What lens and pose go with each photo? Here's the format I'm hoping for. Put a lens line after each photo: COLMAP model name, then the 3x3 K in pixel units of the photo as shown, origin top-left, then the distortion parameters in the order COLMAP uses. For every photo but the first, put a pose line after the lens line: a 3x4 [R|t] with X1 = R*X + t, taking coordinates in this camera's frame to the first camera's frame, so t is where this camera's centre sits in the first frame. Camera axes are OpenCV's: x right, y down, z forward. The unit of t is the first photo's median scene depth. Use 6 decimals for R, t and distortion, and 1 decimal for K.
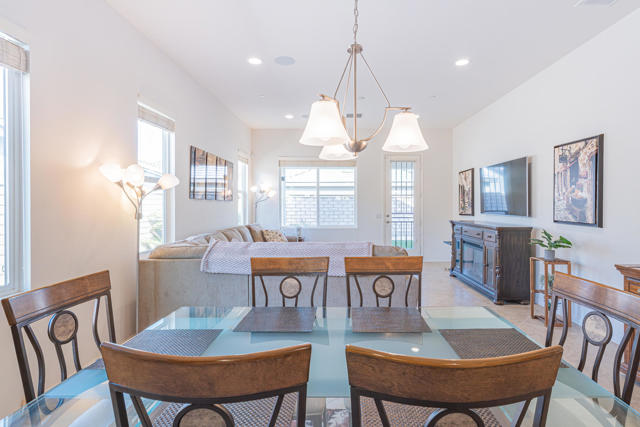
lens RADIAL K [[317.1, 0, 336.0], [0, 317.1, 211.9], [0, 0, 1]] dist [-0.004716, -0.003966]
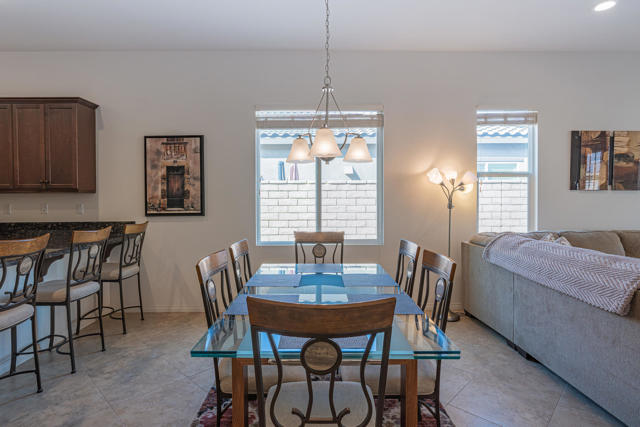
lens RADIAL K [[351.2, 0, 316.0], [0, 351.2, 197.0], [0, 0, 1]] dist [-0.005985, 0.002203]
pose [[0.008284, -0.005687, -0.999950, 0.332014], [-0.021283, 0.999756, -0.005862, -0.001866], [0.999739, 0.021331, 0.008161, 0.180980]]
